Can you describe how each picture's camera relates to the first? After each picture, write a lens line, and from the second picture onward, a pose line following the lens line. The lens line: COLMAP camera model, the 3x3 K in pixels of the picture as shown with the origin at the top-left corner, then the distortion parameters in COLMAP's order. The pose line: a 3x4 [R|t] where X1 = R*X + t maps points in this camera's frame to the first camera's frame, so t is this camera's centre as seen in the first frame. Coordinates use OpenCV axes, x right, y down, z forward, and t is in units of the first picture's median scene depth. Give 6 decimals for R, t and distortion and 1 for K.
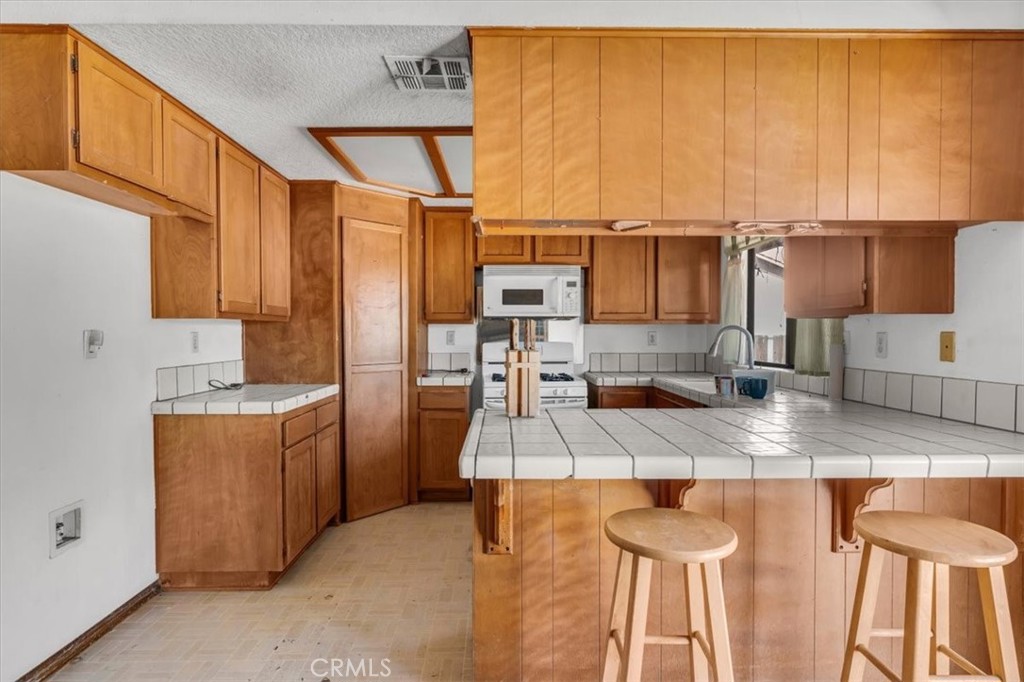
lens RADIAL K [[545.6, 0, 512.0], [0, 545.6, 341.0], [0, 0, 1]] dist [-0.000216, 0.000025]
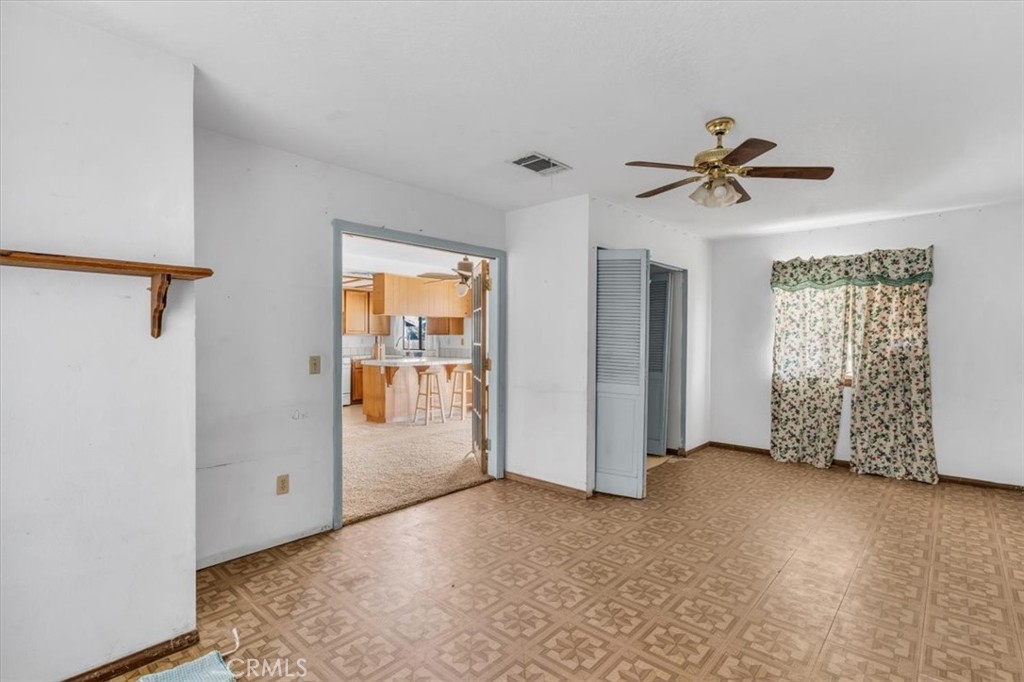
lens RADIAL K [[491.2, 0, 512.0], [0, 491.2, 341.0], [0, 0, 1]] dist [0.000447, 0.000302]
pose [[0.679616, -0.004877, 0.733551, -0.968131], [0.009846, 0.999948, -0.002474, 0.007982], [-0.733502, 0.008904, 0.679629, -1.049570]]
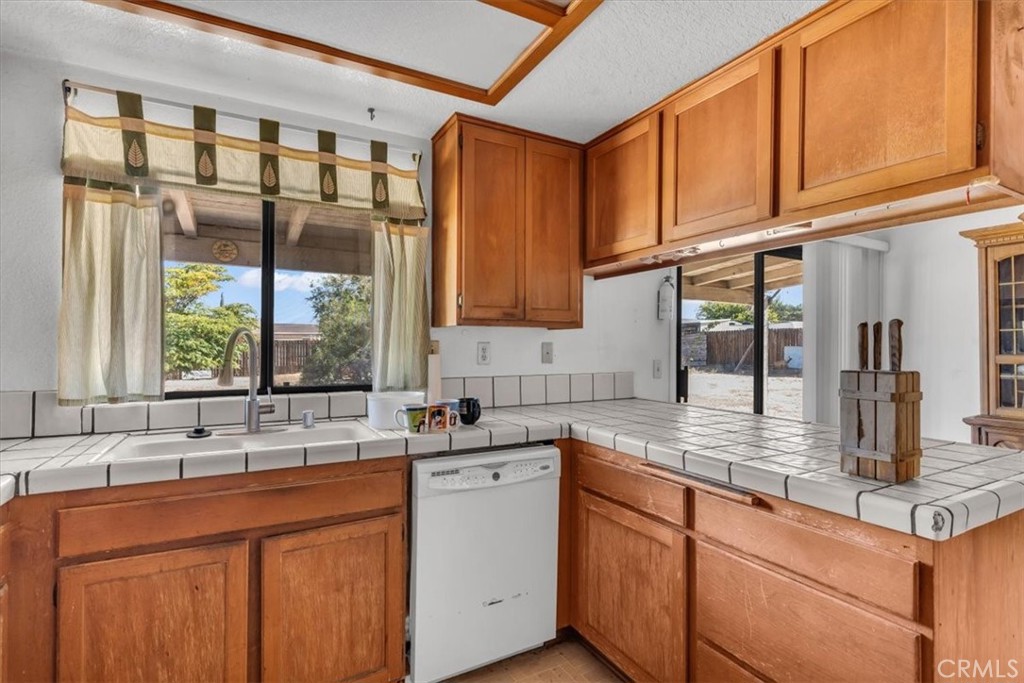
lens RADIAL K [[491.2, 0, 512.0], [0, 491.2, 341.5], [0, 0, 1]] dist [0.000447, 0.000302]
pose [[-0.459909, 0.003294, 0.887960, -0.146946], [0.008256, 0.999966, 0.000567, -0.010302], [-0.887928, 0.007592, -0.459921, 0.826646]]
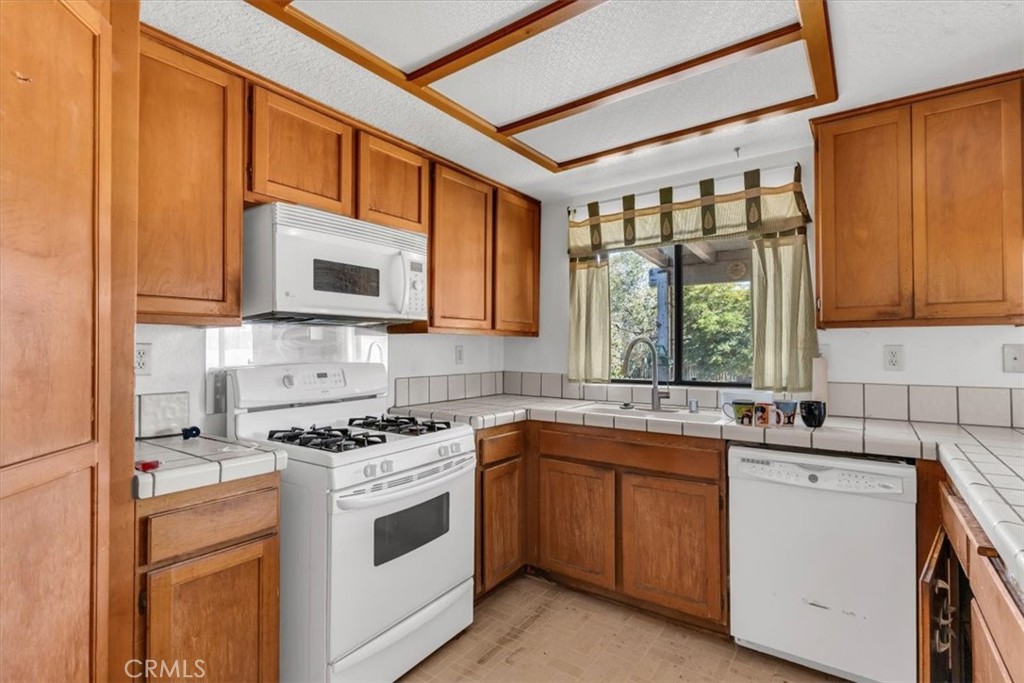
lens RADIAL K [[491.2, 0, 512.0], [0, 491.2, 341.5], [0, 0, 1]] dist [0.000447, 0.000302]
pose [[0.604681, 0.010139, 0.796403, -0.264489], [0.014483, 0.999614, -0.023722, -0.006527], [-0.796336, 0.025878, 0.604300, 0.592337]]
